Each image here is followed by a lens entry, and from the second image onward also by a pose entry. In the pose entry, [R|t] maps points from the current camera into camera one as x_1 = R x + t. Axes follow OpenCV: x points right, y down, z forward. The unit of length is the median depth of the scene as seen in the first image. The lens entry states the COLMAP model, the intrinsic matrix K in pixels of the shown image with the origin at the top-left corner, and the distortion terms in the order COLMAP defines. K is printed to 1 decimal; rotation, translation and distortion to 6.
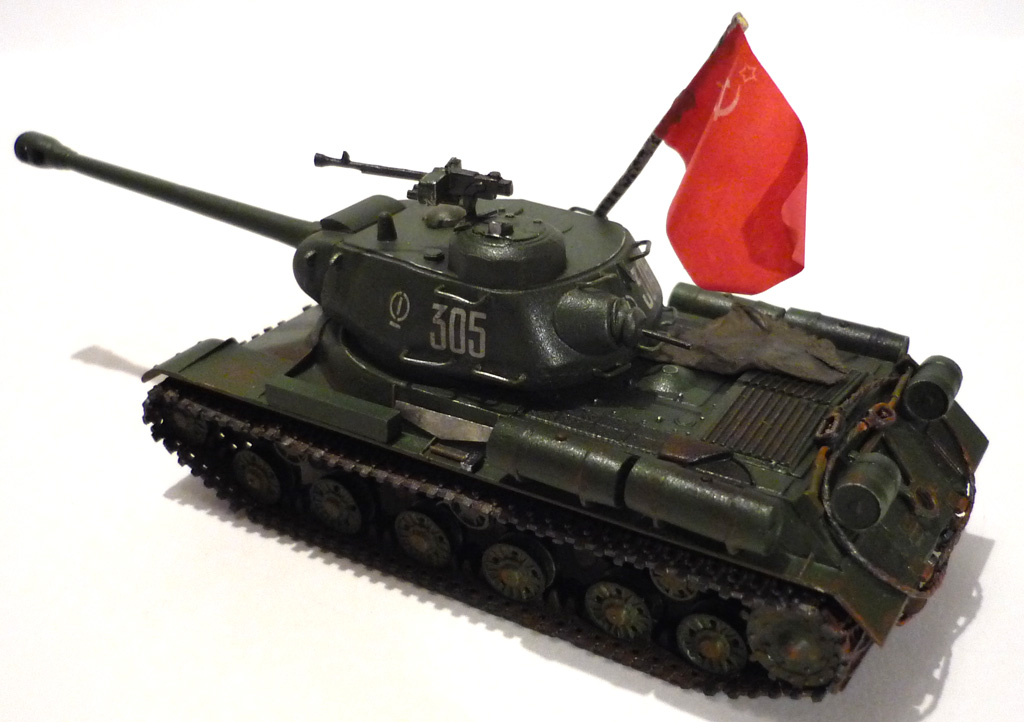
lens RADIAL K [[1152.7, 0, 512.0], [0, 1152.7, 361.0], [0, 0, 1]] dist [0.010377, 0.005483]
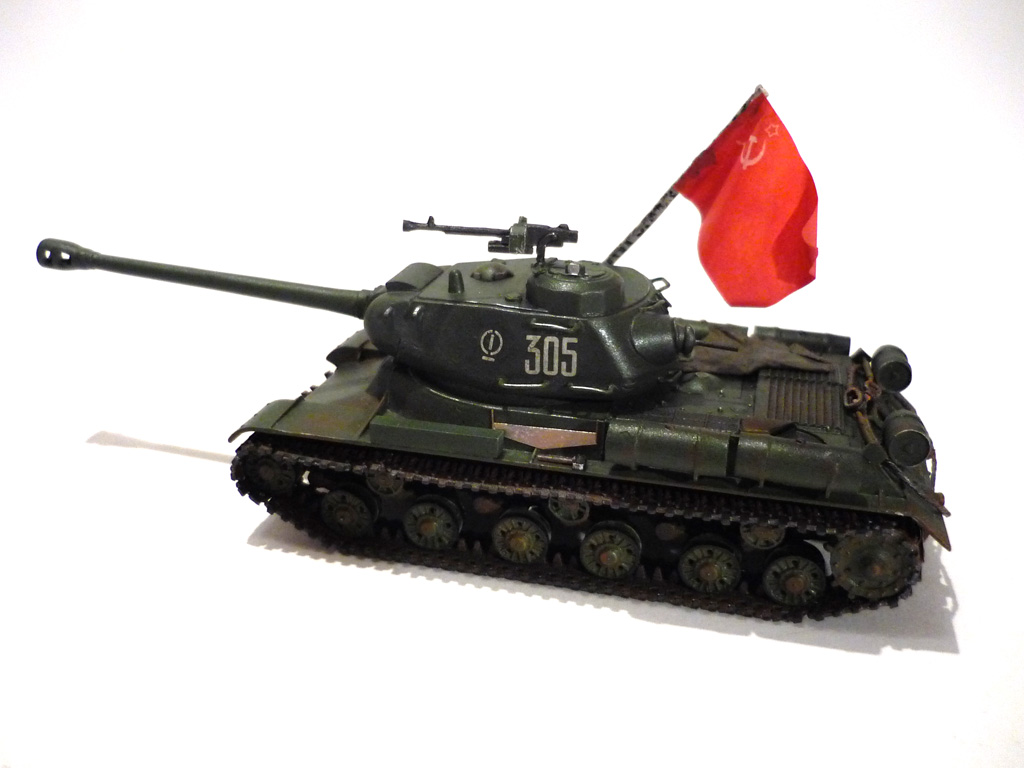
lens RADIAL K [[984.4, 0, 512.0], [0, 984.4, 384.0], [0, 0, 1]] dist [0.006770, 0.005266]
pose [[0.964618, -0.097245, 0.245062, -0.332955], [0.114277, 0.991856, -0.056234, 0.054646], [-0.237598, 0.082249, 0.967875, 0.022219]]
